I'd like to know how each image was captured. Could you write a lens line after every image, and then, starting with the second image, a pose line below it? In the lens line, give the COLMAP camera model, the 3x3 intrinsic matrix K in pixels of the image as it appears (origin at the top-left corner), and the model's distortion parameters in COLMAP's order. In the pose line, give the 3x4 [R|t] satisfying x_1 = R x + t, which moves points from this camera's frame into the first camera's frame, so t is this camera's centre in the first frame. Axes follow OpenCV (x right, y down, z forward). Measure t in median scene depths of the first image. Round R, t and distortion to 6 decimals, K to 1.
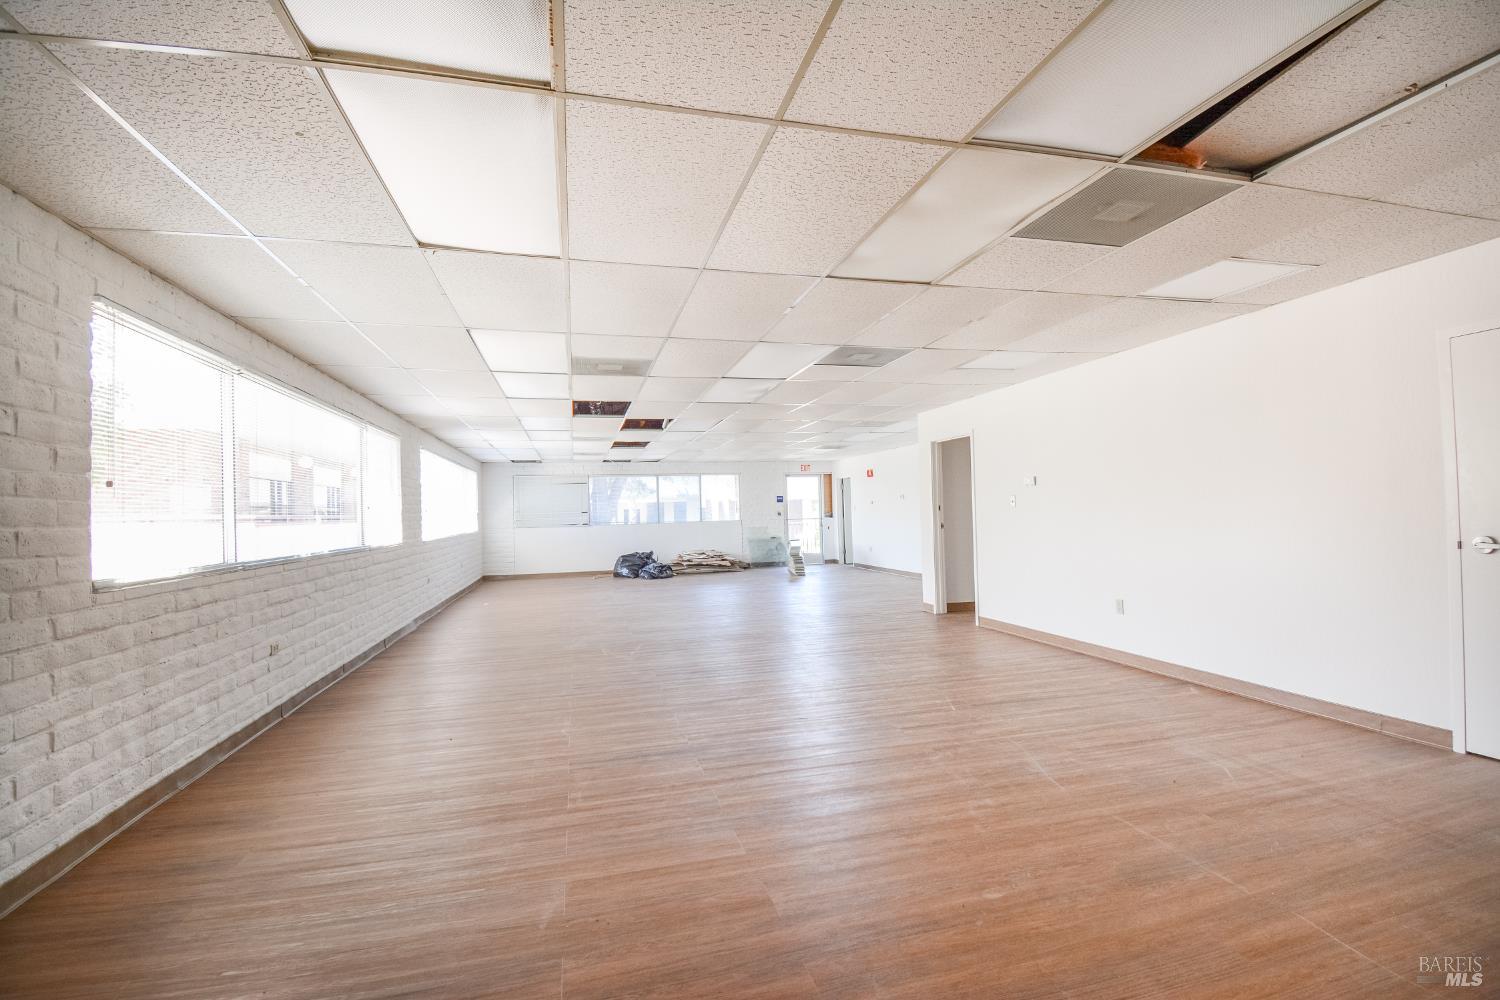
lens RADIAL K [[668.3, 0, 751.1], [0, 668.3, 502.9], [0, 0, 1]] dist [0.004865, -0.007180]
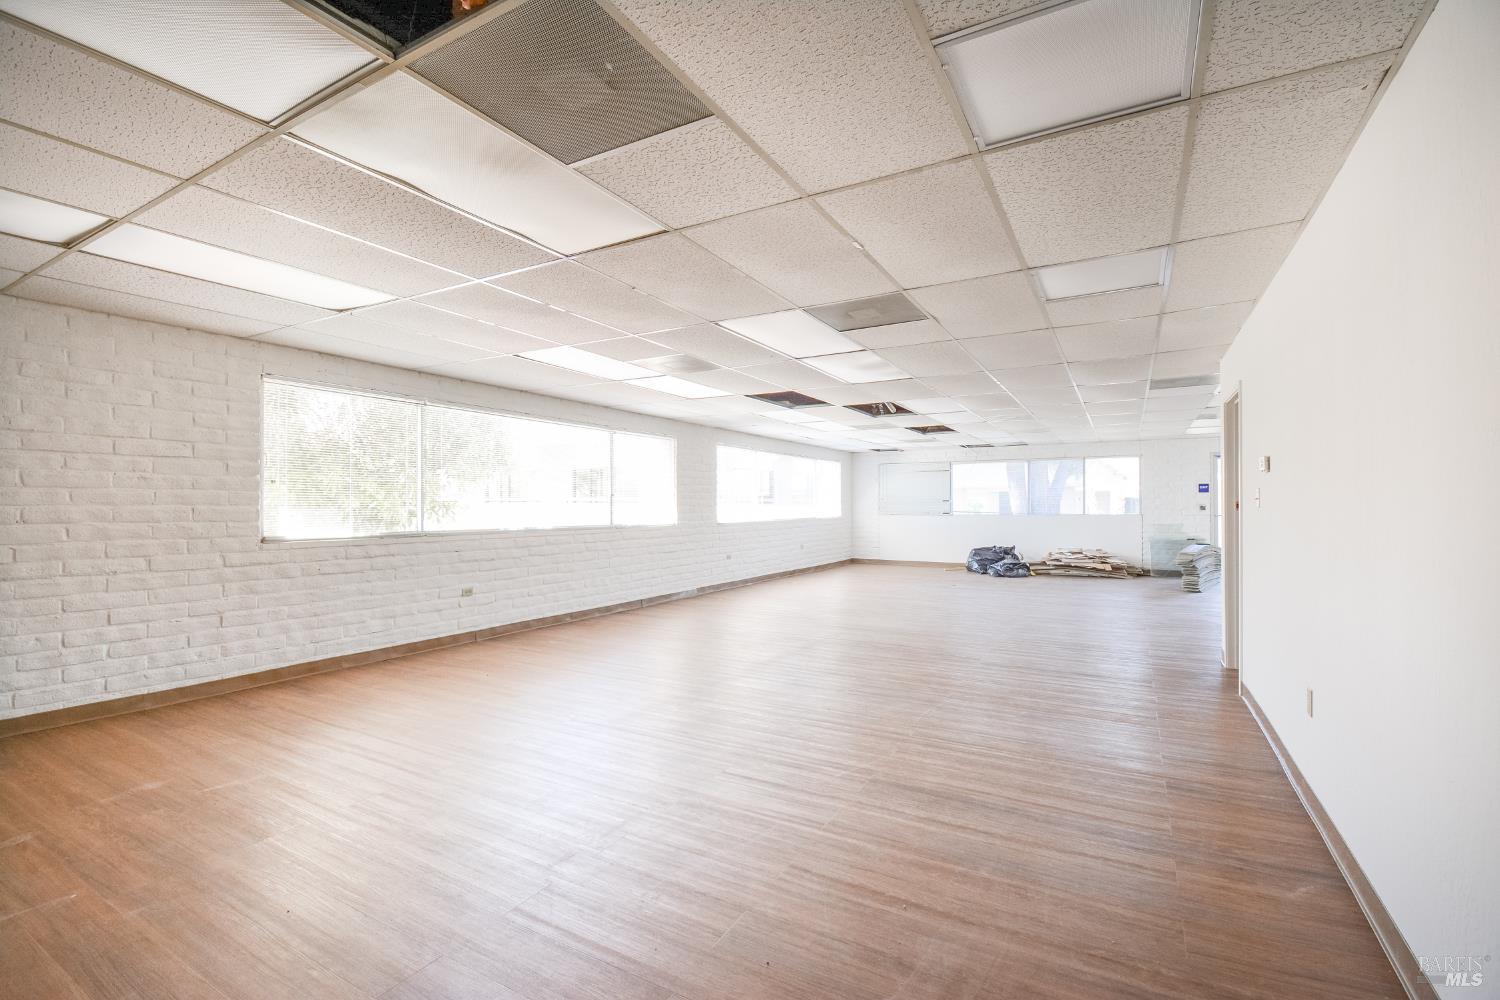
lens RADIAL K [[668.3, 0, 749.4], [0, 668.3, 497.0], [0, 0, 1]] dist [0.004865, -0.007180]
pose [[0.719313, 0.015466, -0.694513, 0.230303], [-0.006872, 0.999862, 0.015148, -0.004561], [0.694652, -0.006123, 0.719320, 0.121494]]
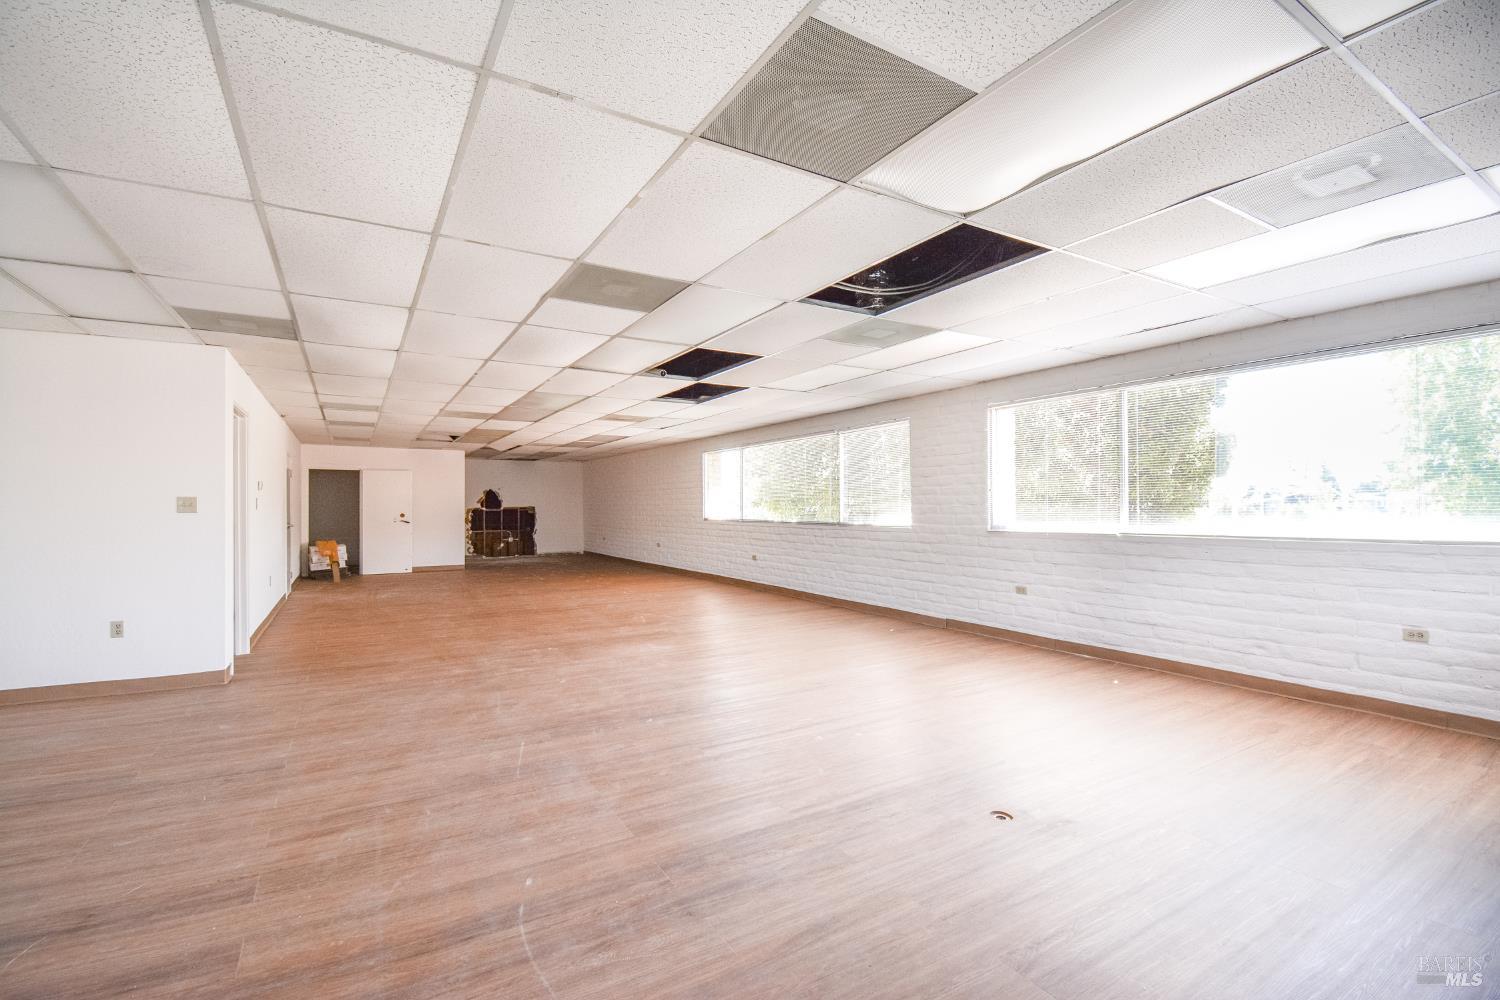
lens RADIAL K [[668.3, 0, 751.5], [0, 668.3, 503.2], [0, 0, 1]] dist [0.004865, -0.007180]
pose [[-0.958440, 0.034167, -0.283240, -0.016656], [0.037640, 0.999268, -0.006826, 0.013564], [0.282799, -0.017204, -0.959025, 1.032791]]
